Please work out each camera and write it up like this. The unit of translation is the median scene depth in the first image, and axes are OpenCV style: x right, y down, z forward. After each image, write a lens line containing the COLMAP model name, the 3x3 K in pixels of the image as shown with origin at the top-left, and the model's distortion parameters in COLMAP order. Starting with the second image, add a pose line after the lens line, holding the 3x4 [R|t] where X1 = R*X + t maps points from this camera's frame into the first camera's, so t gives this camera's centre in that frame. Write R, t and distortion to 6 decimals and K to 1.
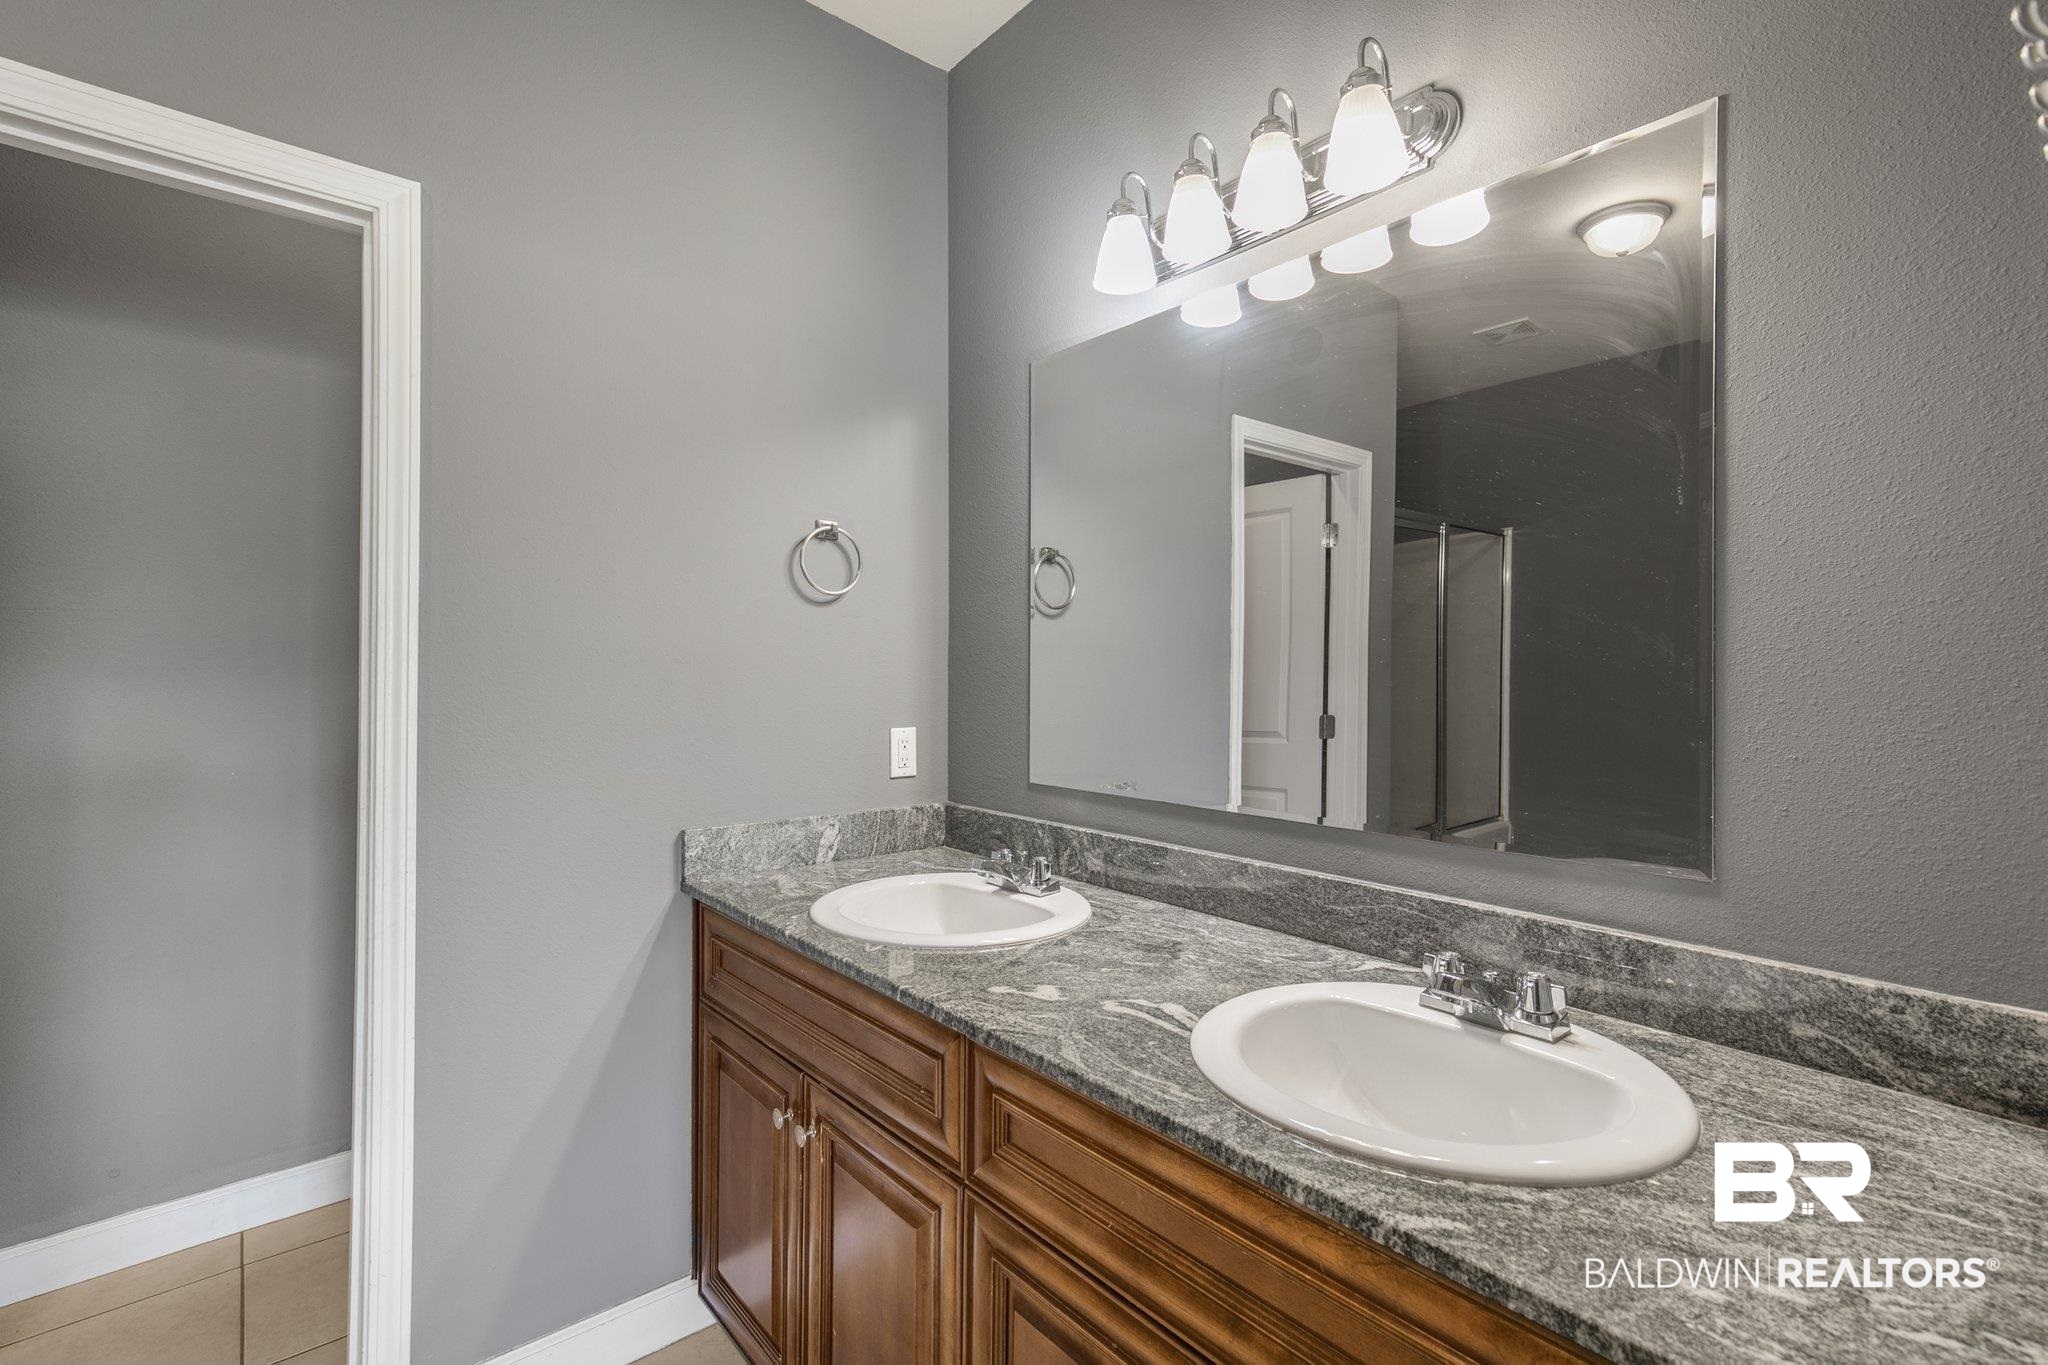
lens RADIAL K [[948.9, 0, 1023.3], [0, 948.9, 669.5], [0, 0, 1]] dist [-0.004413, -0.000342]
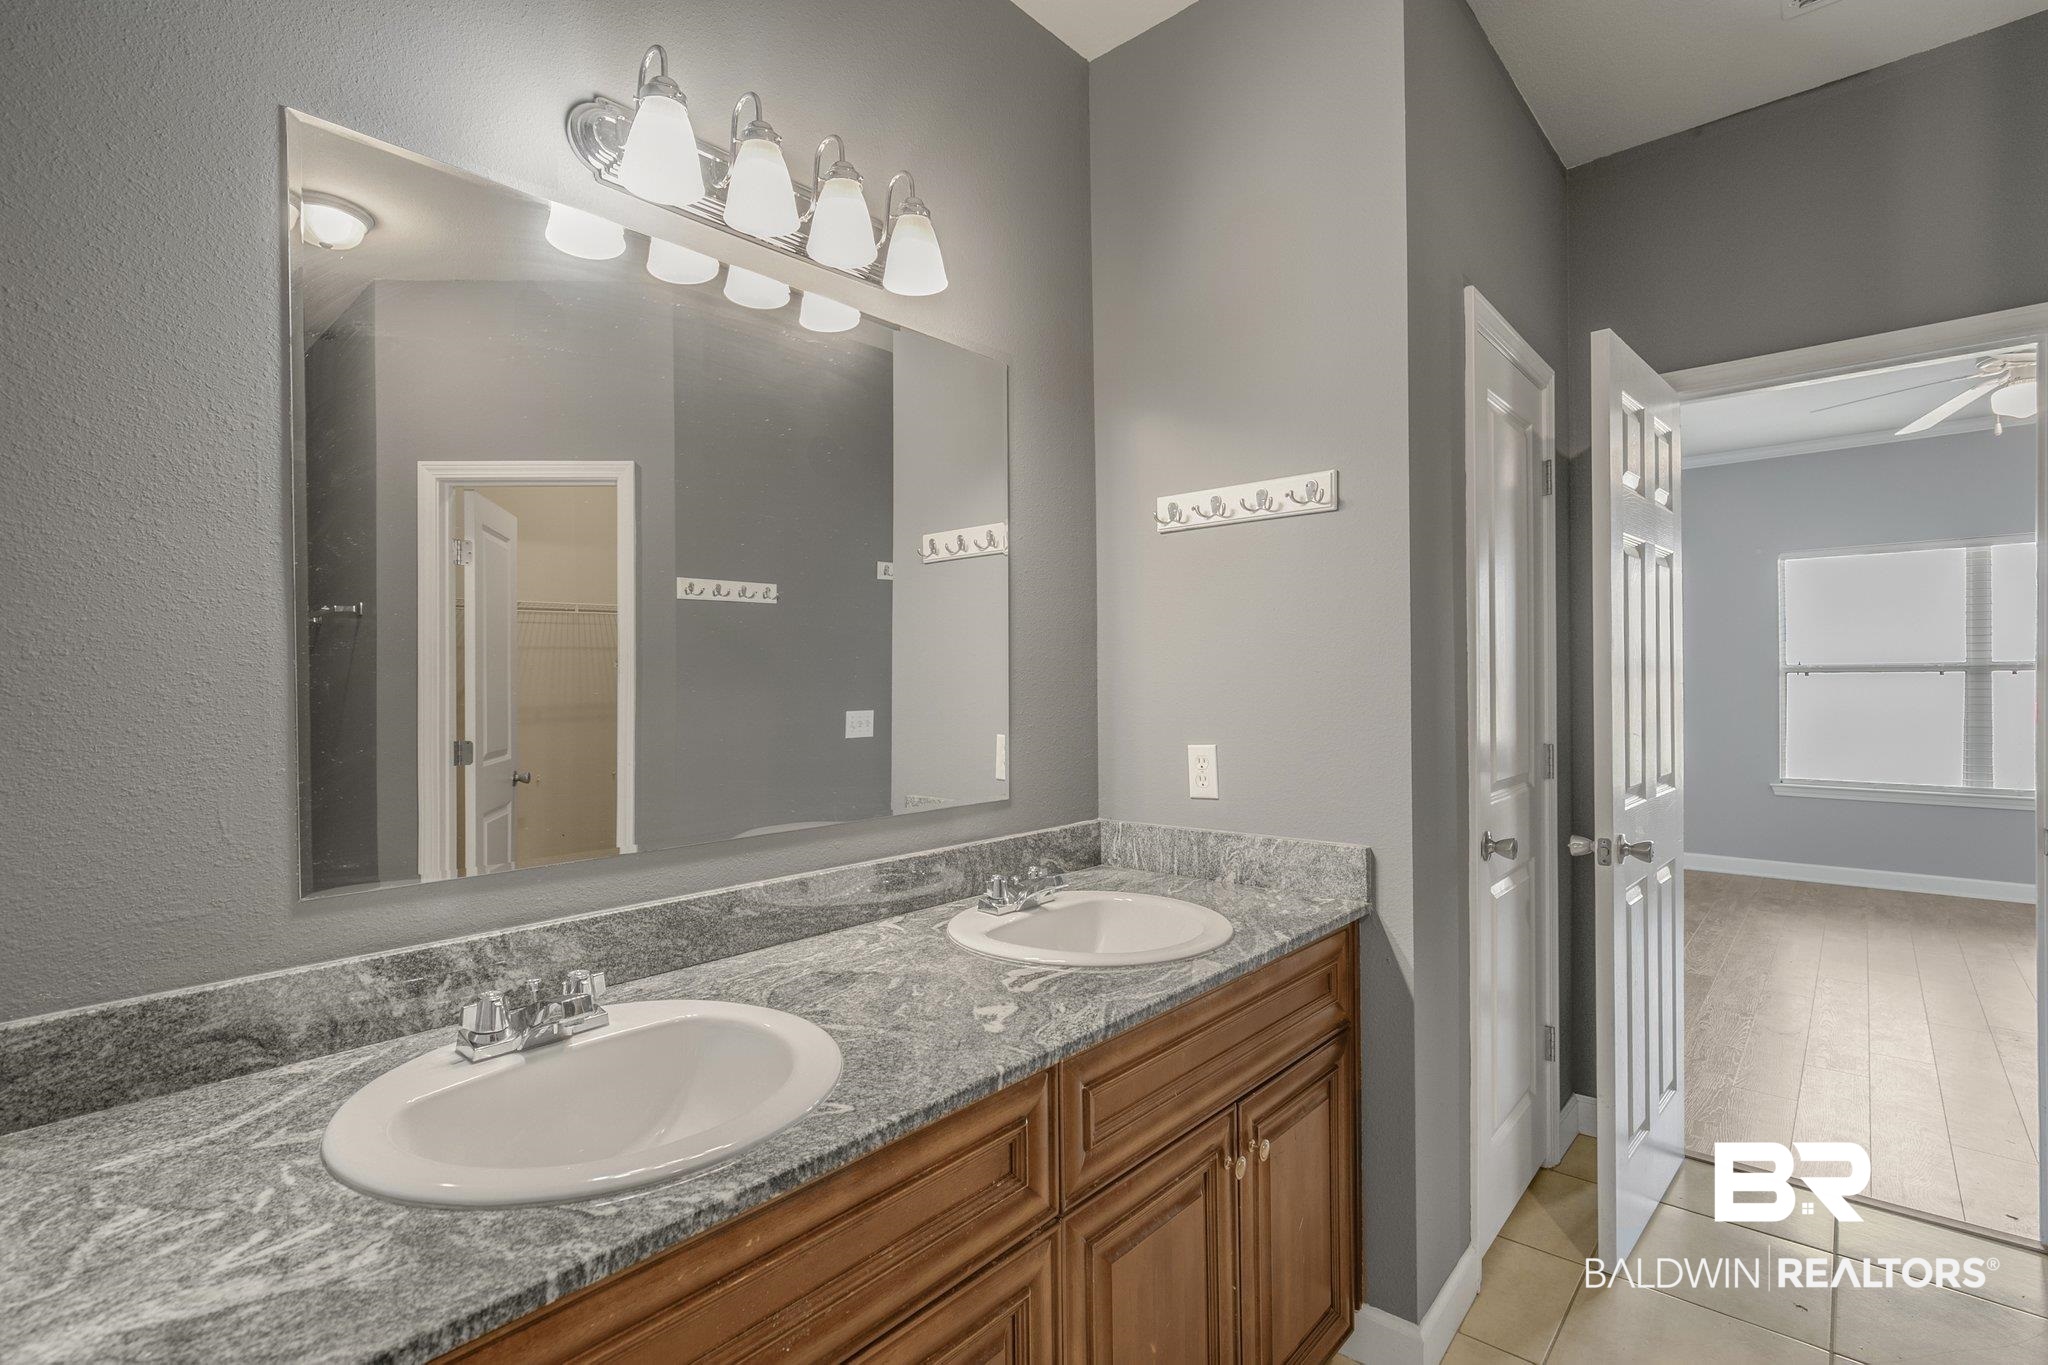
lens RADIAL K [[948.9, 0, 1022.5], [0, 948.9, 681.9], [0, 0, 1]] dist [-0.004413, -0.000342]
pose [[-0.140003, -0.008373, 0.990116, -0.945909], [0.009552, 0.999906, 0.009807, -0.012432], [-0.990105, 0.010831, -0.139910, 1.092388]]
